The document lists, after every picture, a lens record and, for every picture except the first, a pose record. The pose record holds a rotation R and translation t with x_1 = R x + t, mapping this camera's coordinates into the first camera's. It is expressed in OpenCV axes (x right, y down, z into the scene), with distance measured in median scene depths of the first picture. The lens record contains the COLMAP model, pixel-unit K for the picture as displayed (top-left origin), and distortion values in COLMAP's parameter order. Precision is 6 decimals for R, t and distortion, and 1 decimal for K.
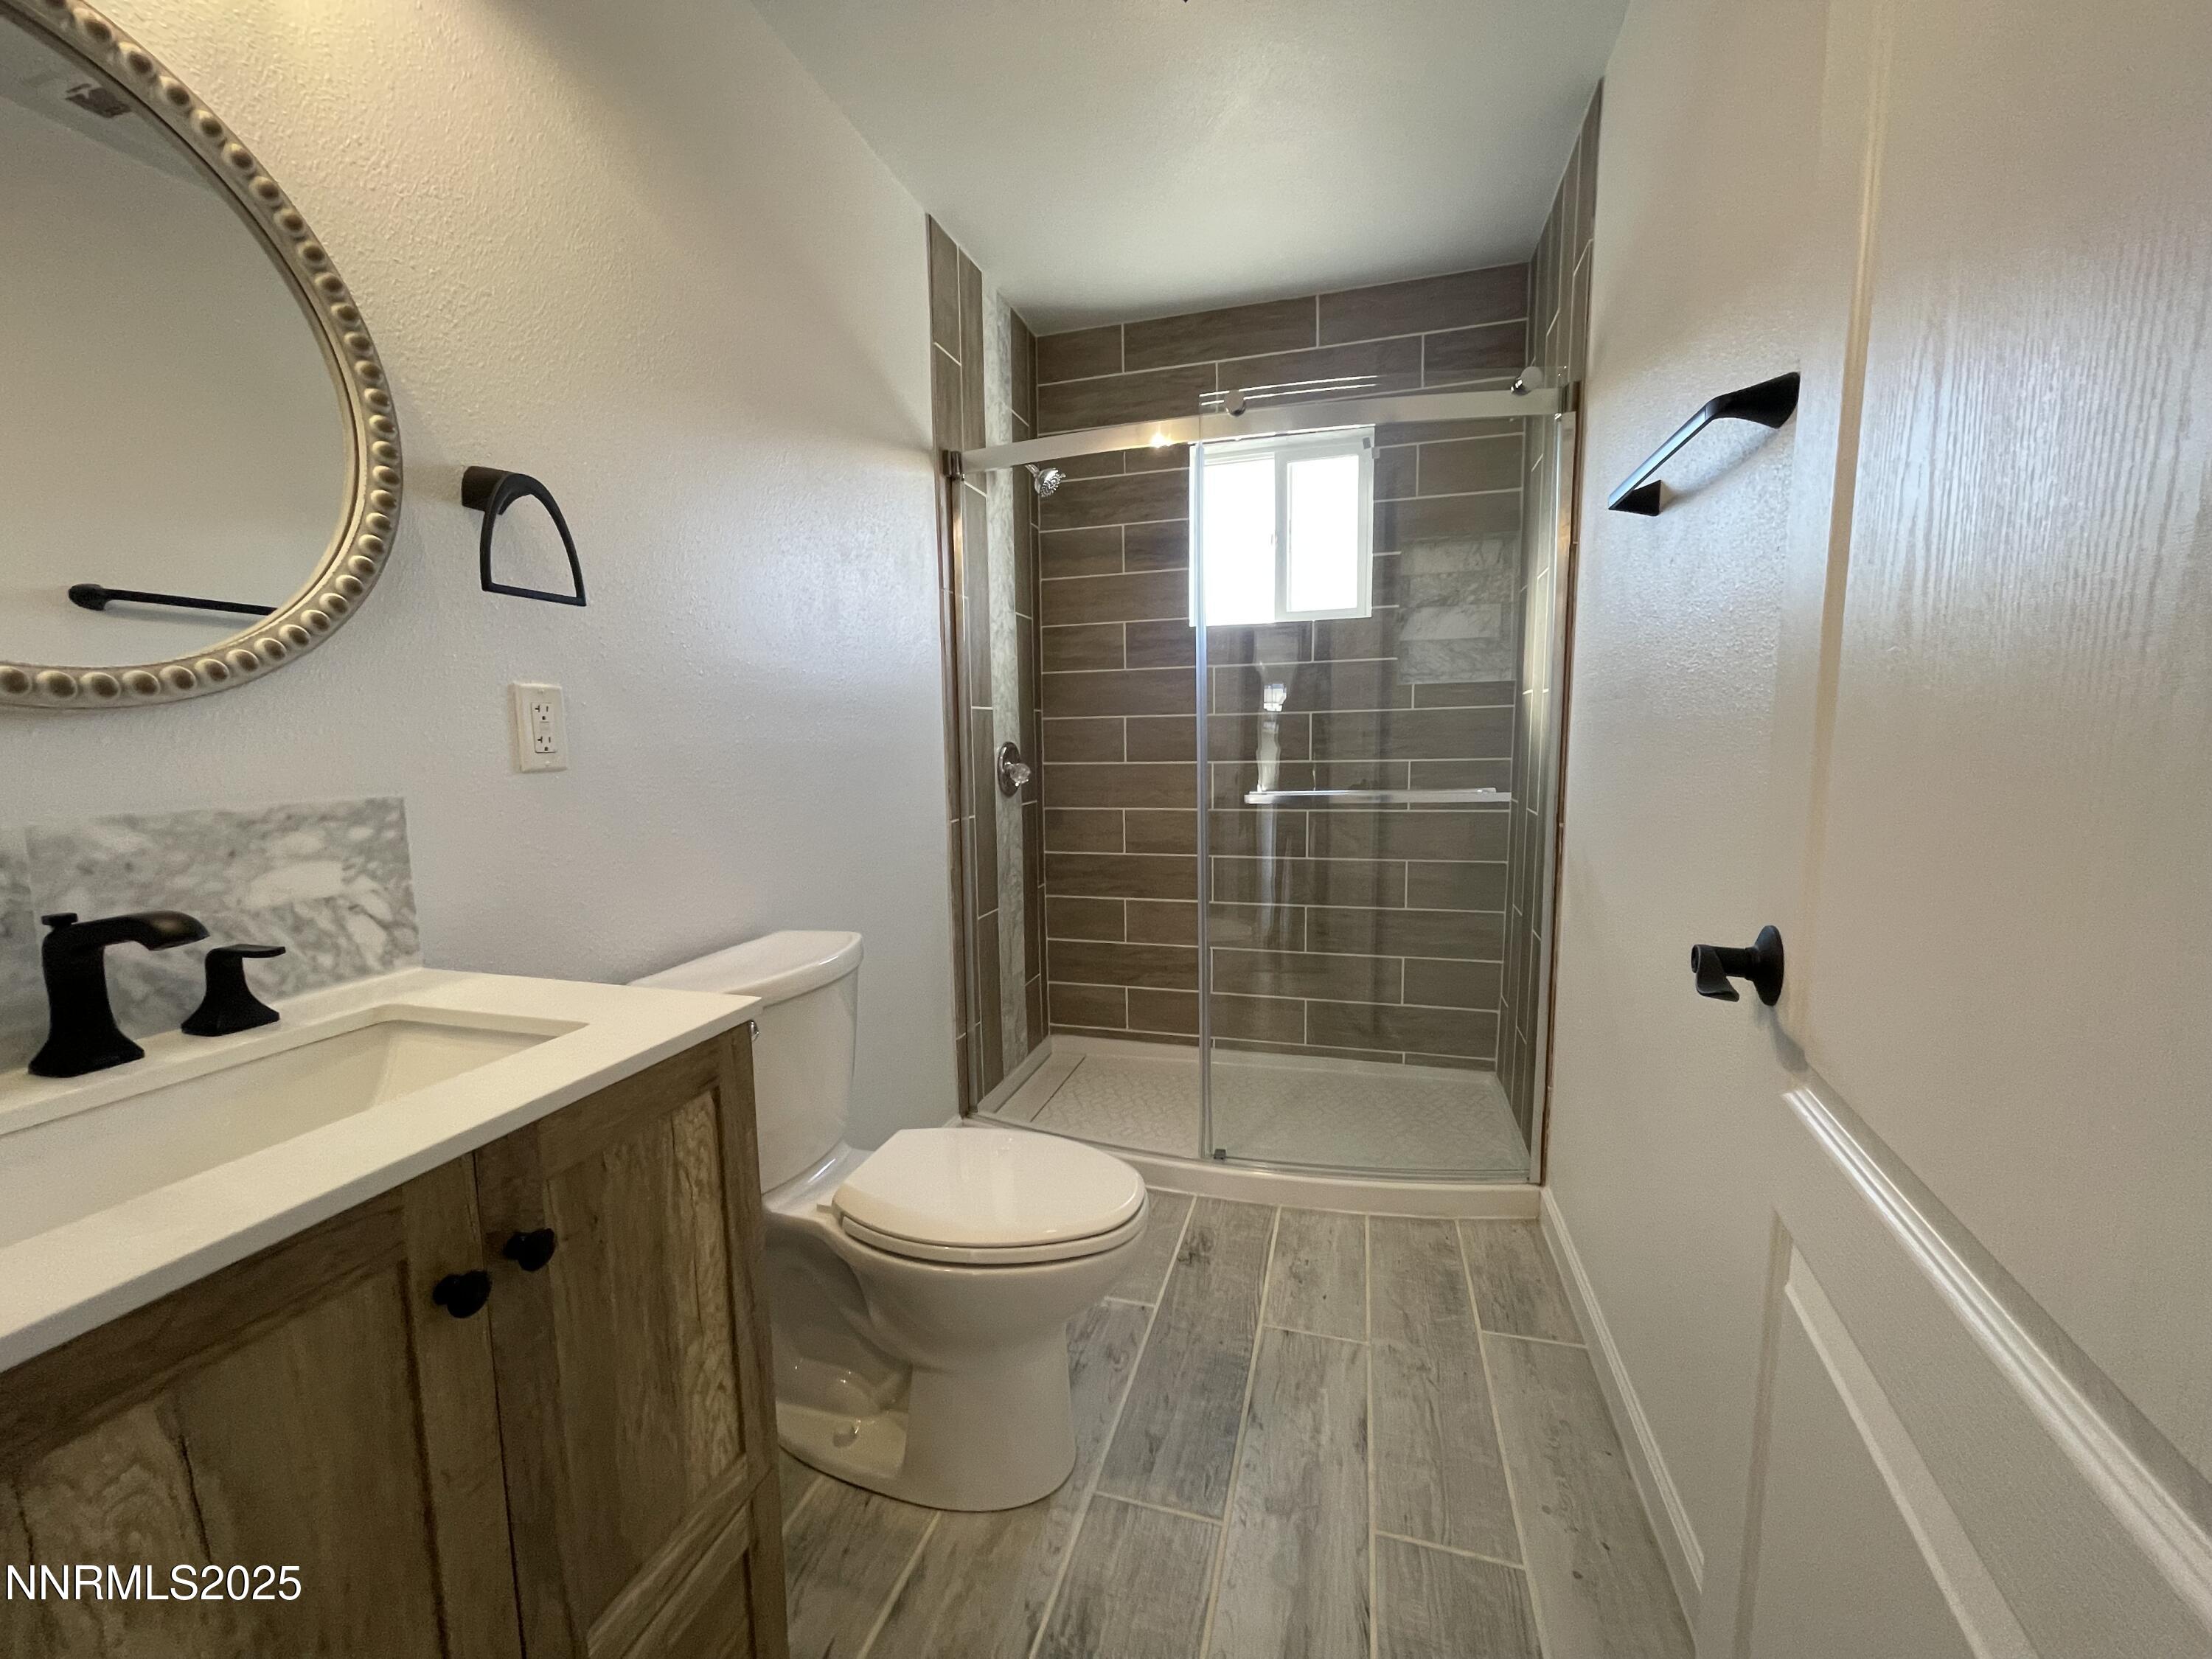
lens RADIAL K [[888.7, 0, 1097.2], [0, 888.7, 839.2], [0, 0, 1]] dist [-0.000366, -0.000172]
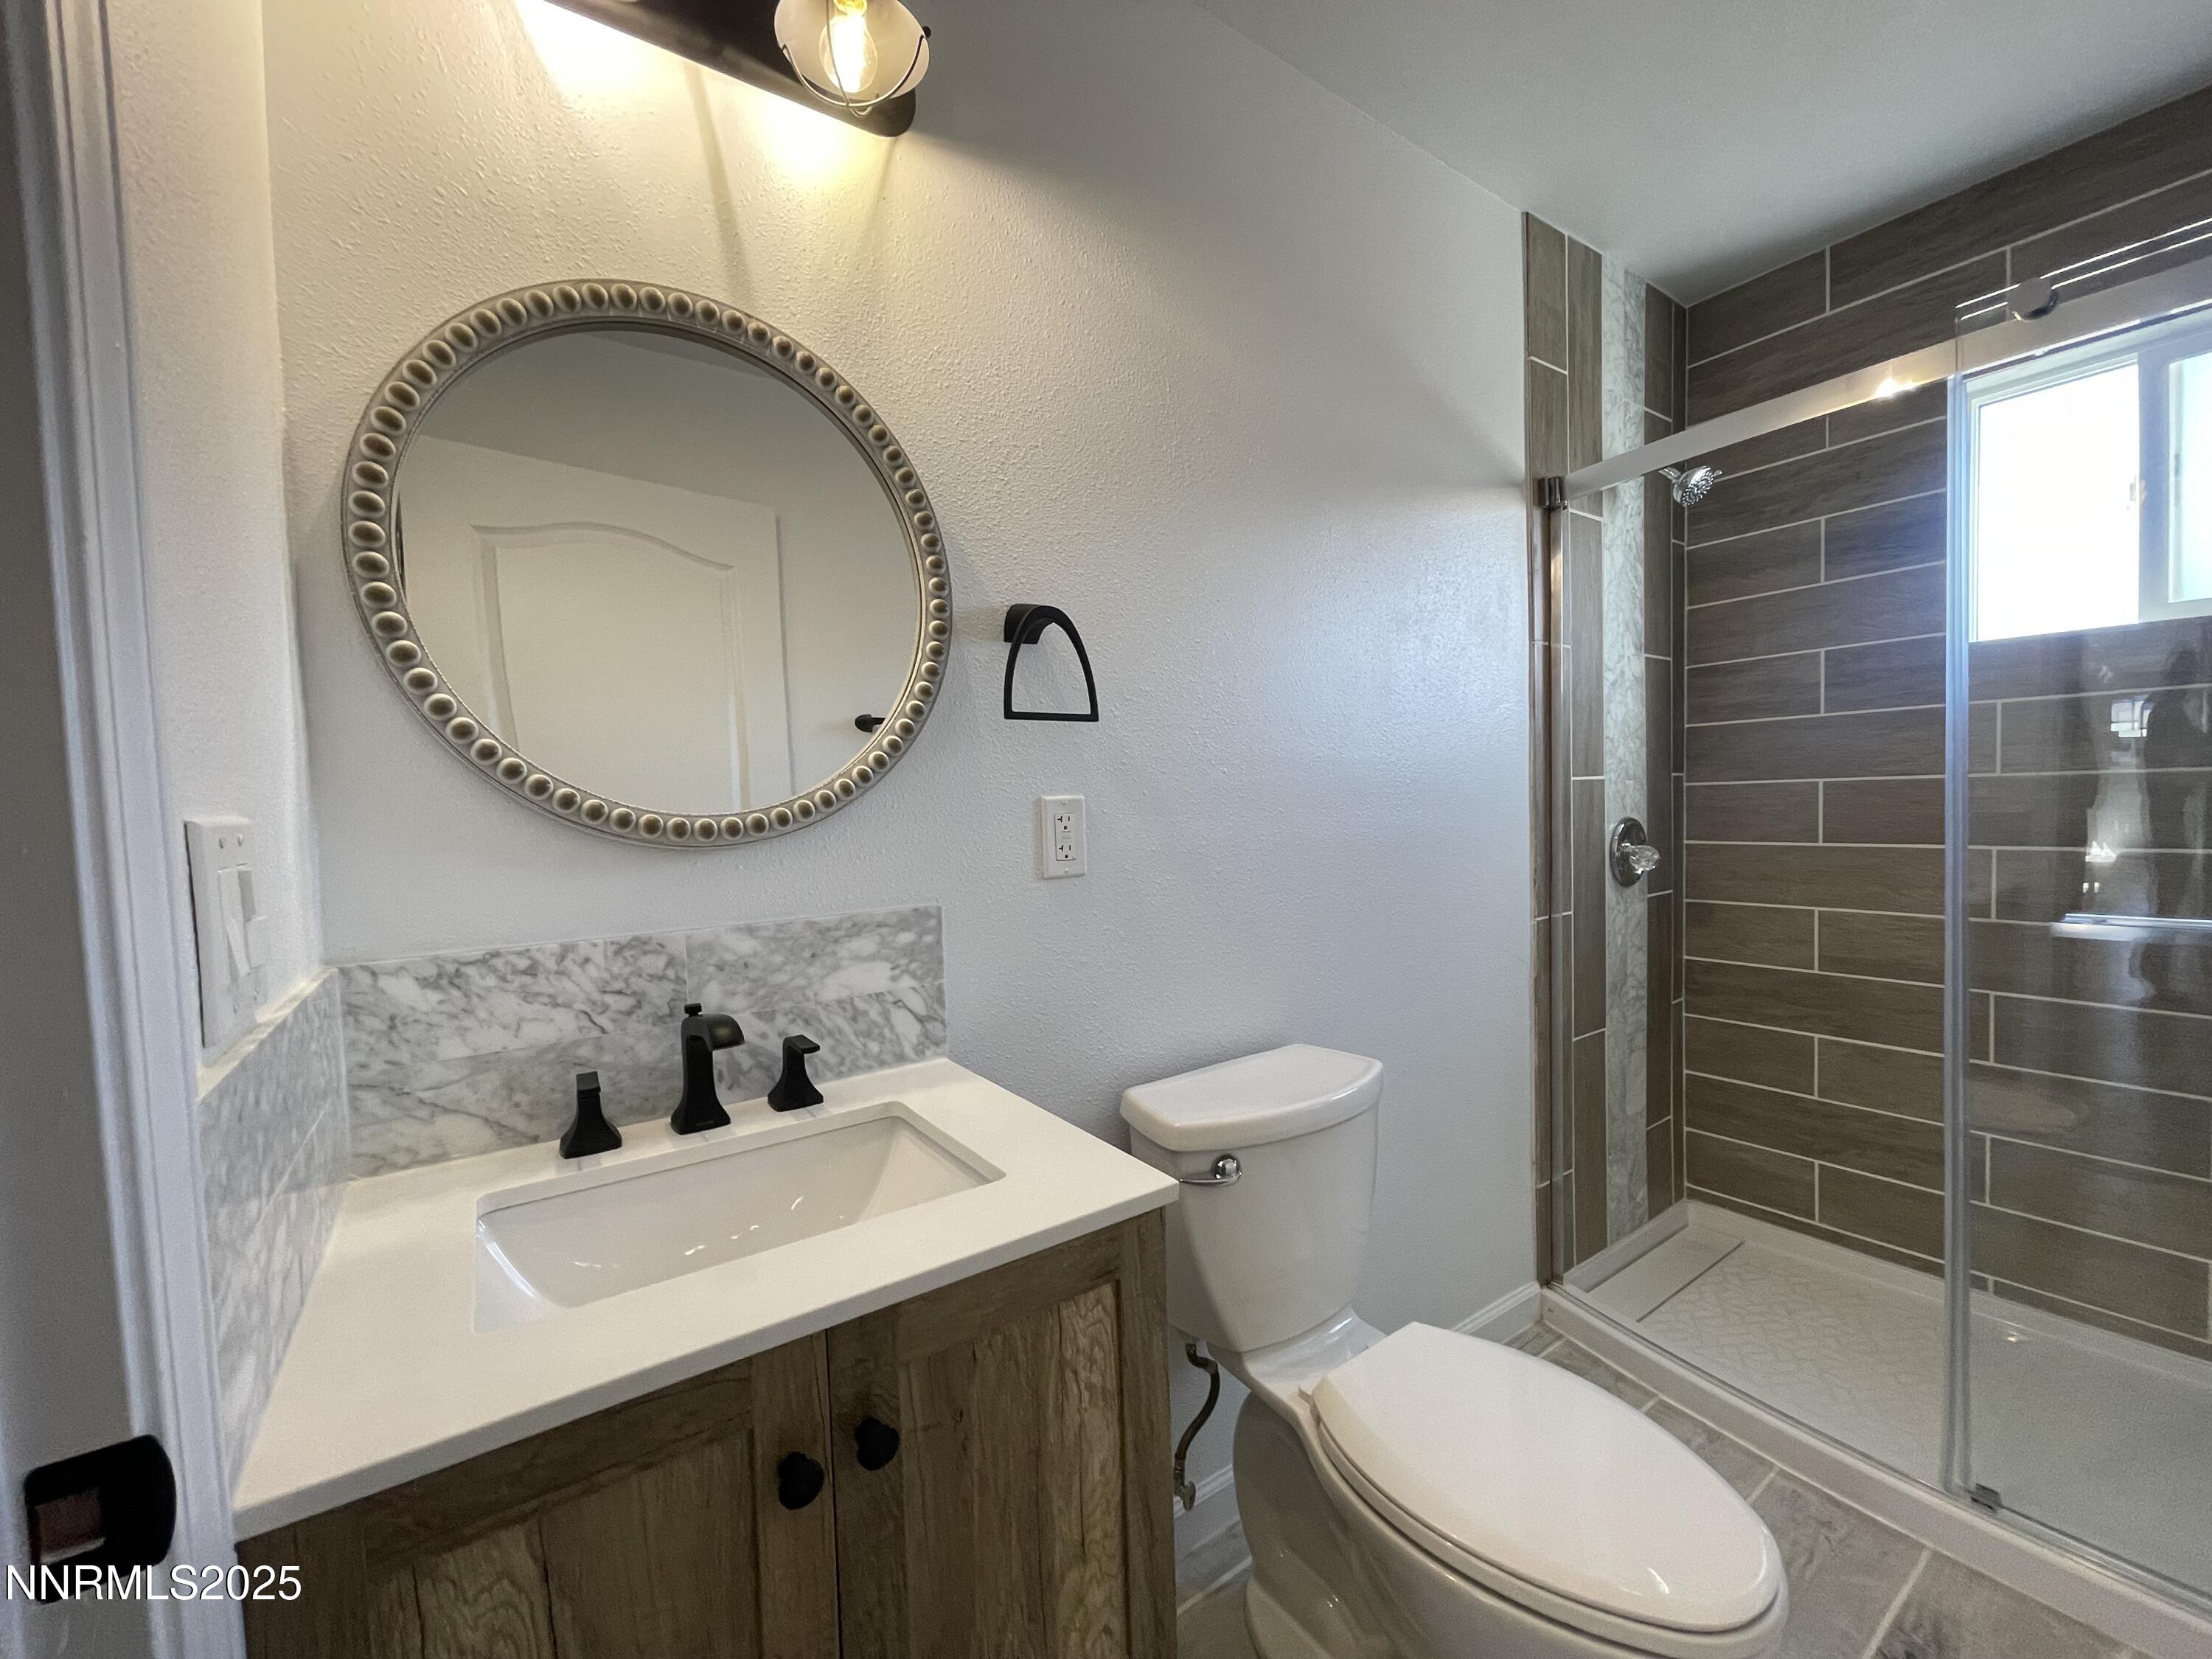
lens RADIAL K [[888.7, 0, 1097.4], [0, 888.7, 841.5], [0, 0, 1]] dist [-0.000366, -0.000172]
pose [[0.778304, 0.018840, -0.627605, 0.038297], [-0.052122, 0.998038, -0.034677, -0.046585], [0.625721, 0.059702, 0.777759, 0.111515]]
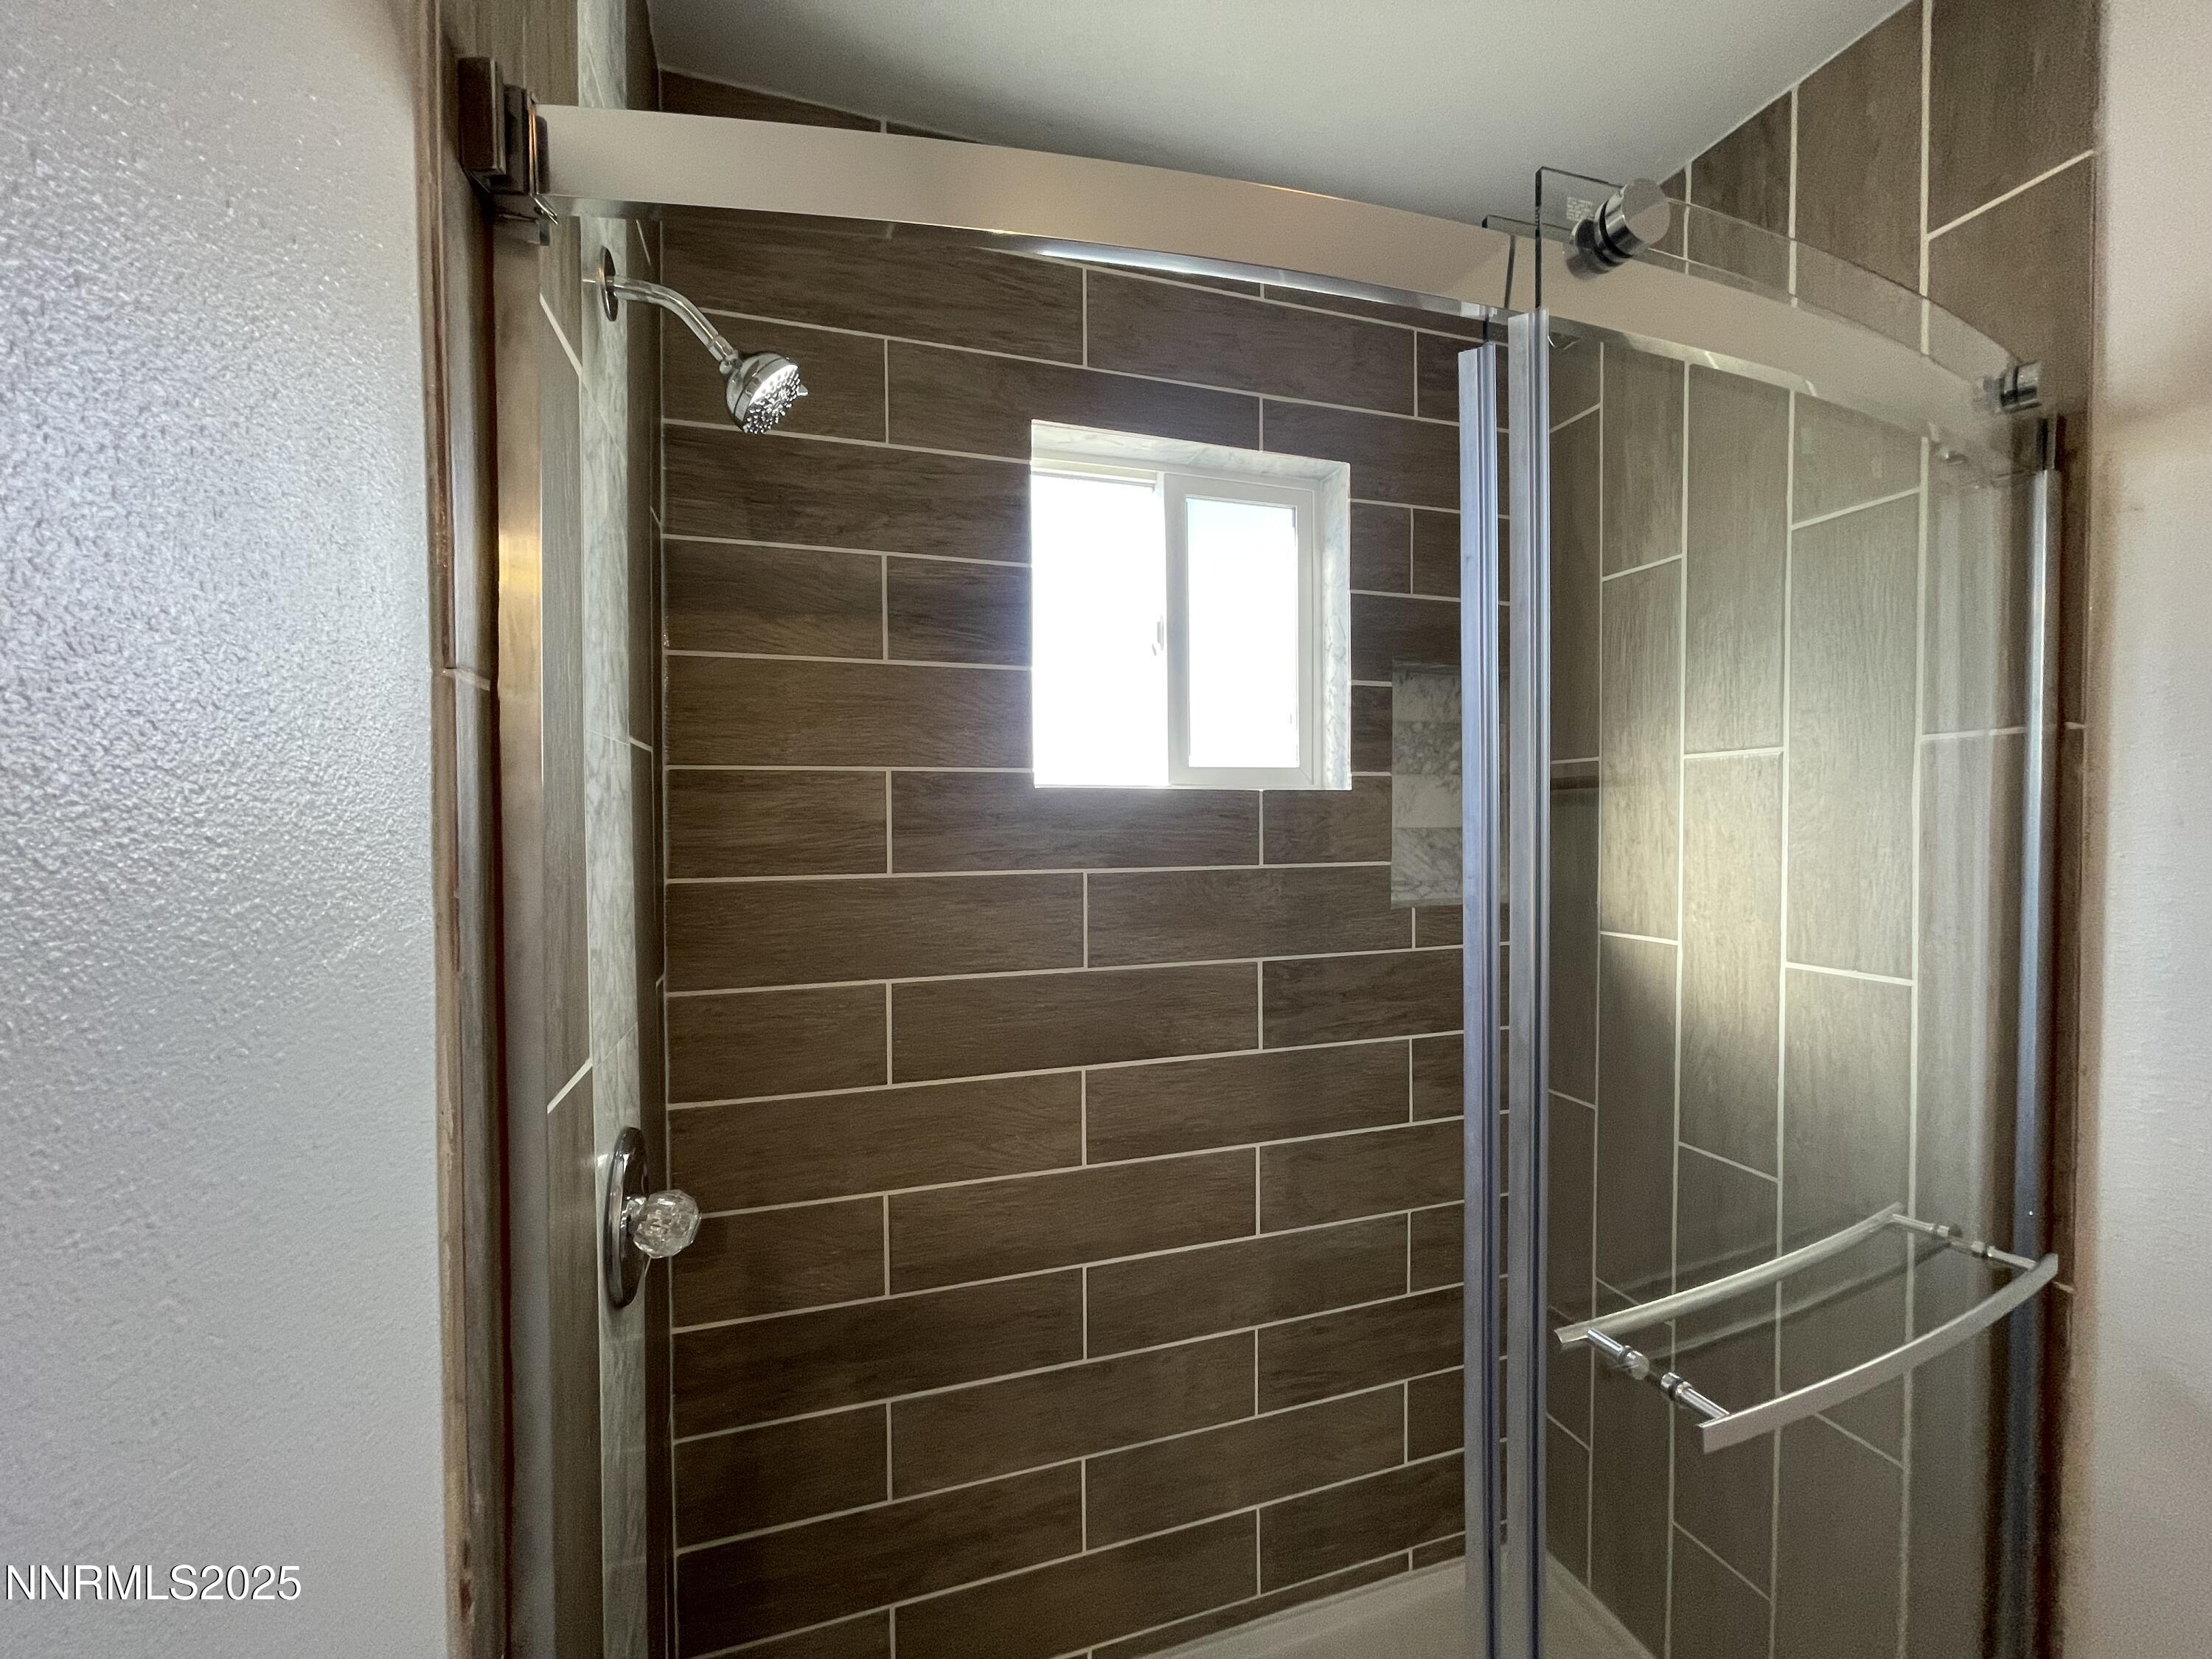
lens RADIAL K [[888.7, 0, 1104.0], [0, 888.7, 840.4], [0, 0, 1]] dist [-0.000366, -0.000172]
pose [[0.824313, -0.000828, 0.566133, -0.179080], [0.054753, 0.995428, -0.078268, -0.232838], [-0.563480, 0.095515, 0.820590, 0.800063]]
